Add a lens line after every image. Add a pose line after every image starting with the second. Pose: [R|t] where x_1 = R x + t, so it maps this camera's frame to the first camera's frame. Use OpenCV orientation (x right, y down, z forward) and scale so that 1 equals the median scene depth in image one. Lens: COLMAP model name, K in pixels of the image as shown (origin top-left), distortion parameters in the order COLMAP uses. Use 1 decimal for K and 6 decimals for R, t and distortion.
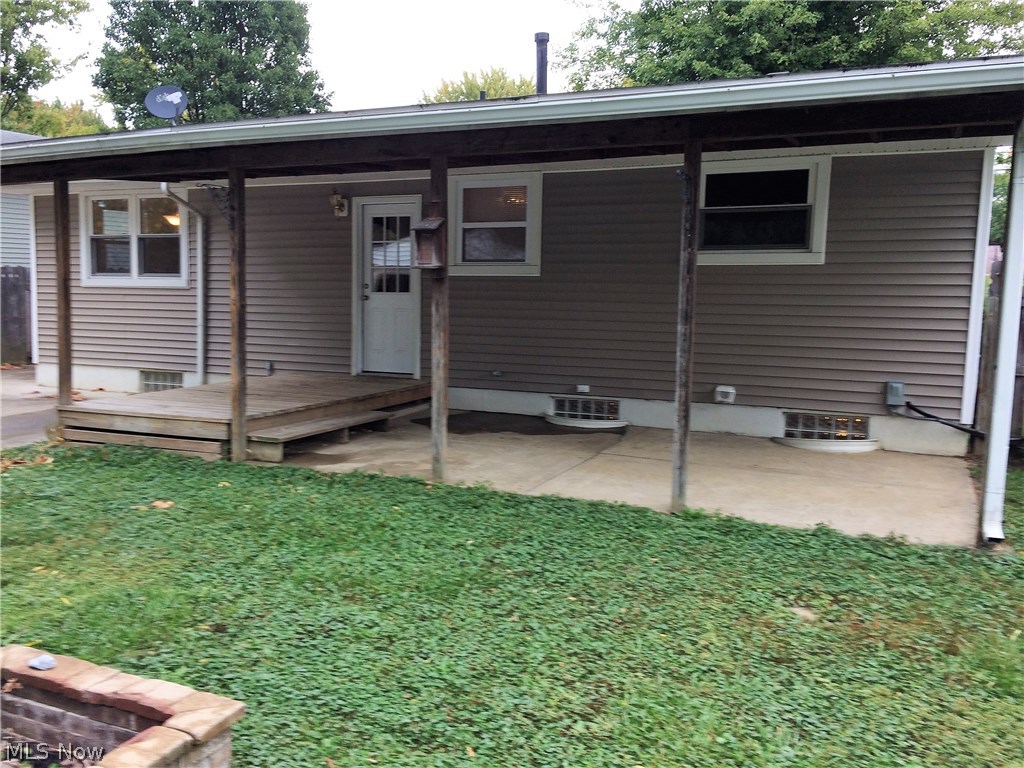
lens RADIAL K [[865.2, 0, 502.6], [0, 865.2, 412.3], [0, 0, 1]] dist [0.055258, -0.082522]
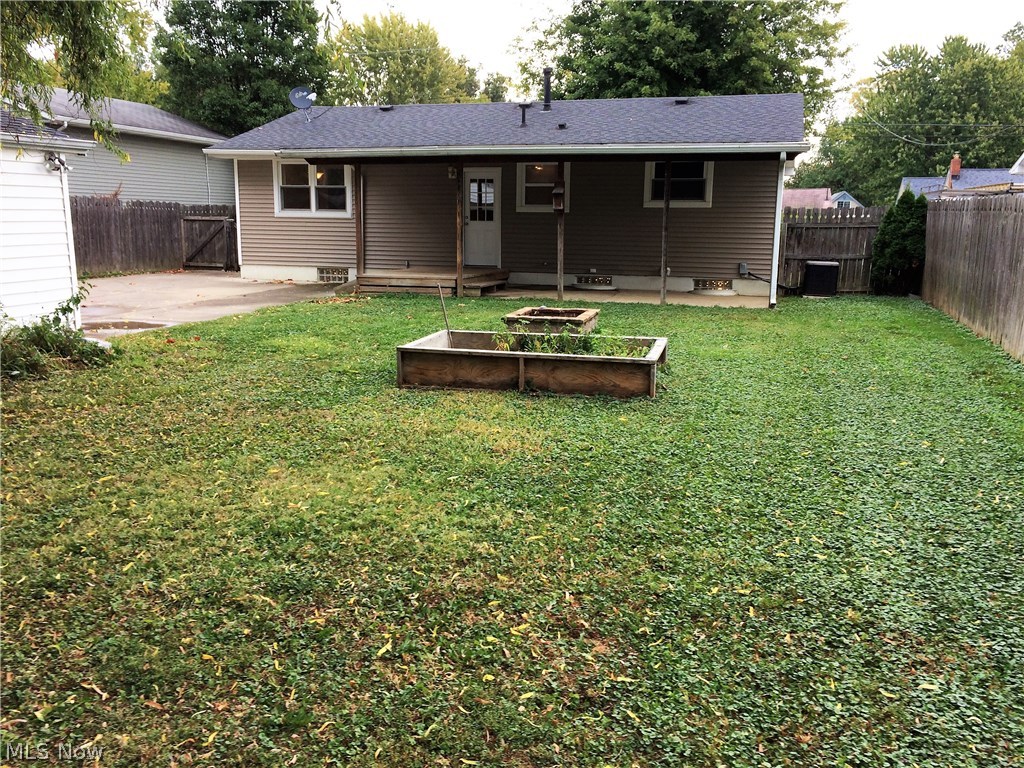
lens RADIAL K [[865.2, 0, 509.3], [0, 865.2, 383.8], [0, 0, 1]] dist [0.055258, -0.082522]
pose [[0.988699, -0.023536, 0.148057, -0.311333], [0.017330, 0.998922, 0.043064, 0.112109], [-0.148911, -0.040011, 0.988041, -0.729866]]
